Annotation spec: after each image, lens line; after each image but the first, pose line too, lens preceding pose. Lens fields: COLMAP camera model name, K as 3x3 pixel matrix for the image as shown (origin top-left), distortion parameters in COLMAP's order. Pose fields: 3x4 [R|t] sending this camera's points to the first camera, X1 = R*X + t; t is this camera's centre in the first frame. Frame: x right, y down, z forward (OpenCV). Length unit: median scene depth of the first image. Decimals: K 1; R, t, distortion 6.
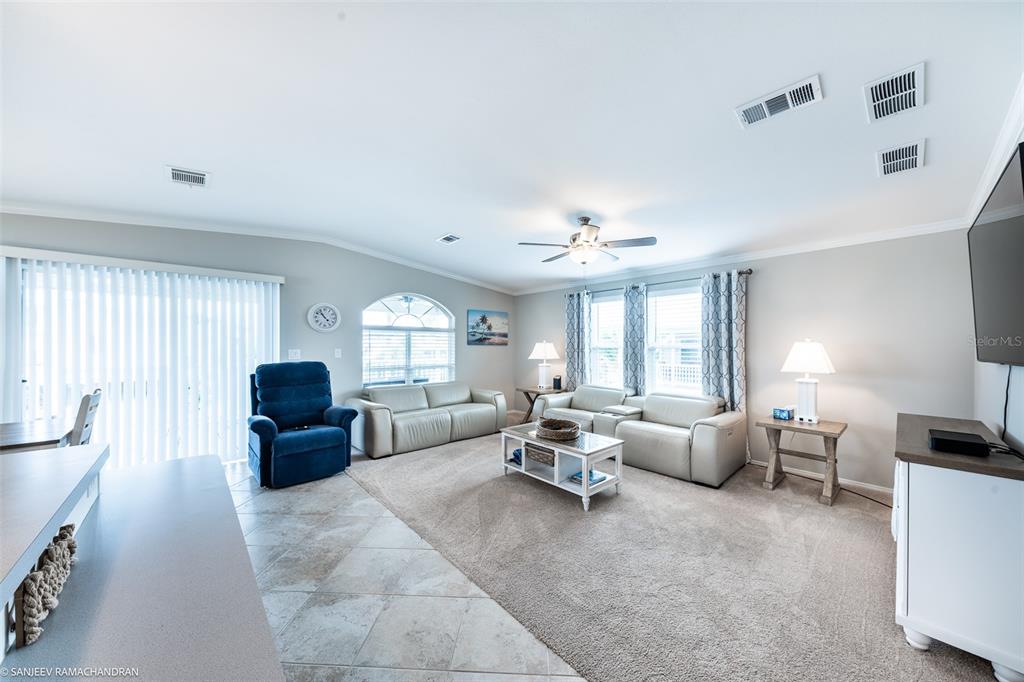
lens RADIAL K [[352.5, 0, 513.0], [0, 352.5, 343.9], [0, 0, 1]] dist [0.011256, -0.003418]
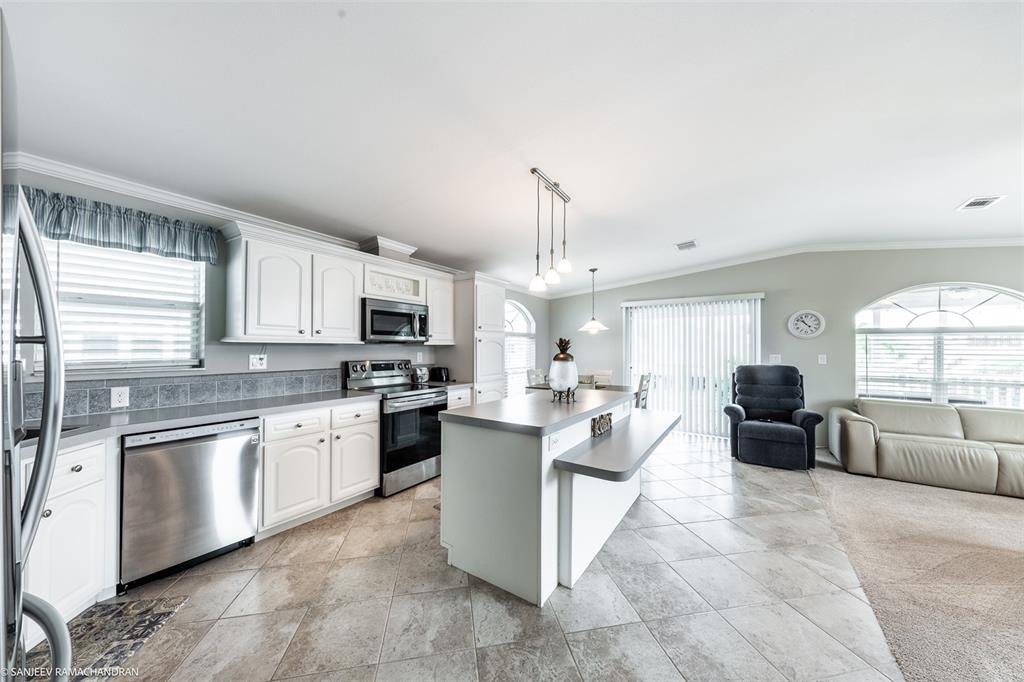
lens RADIAL K [[352.5, 0, 516.6], [0, 352.5, 344.7], [0, 0, 1]] dist [0.011256, -0.003418]
pose [[0.250346, -0.010260, -0.968102, 0.266088], [-0.005064, 0.999916, -0.011907, 0.001405], [0.968143, 0.007884, 0.250273, -0.086393]]
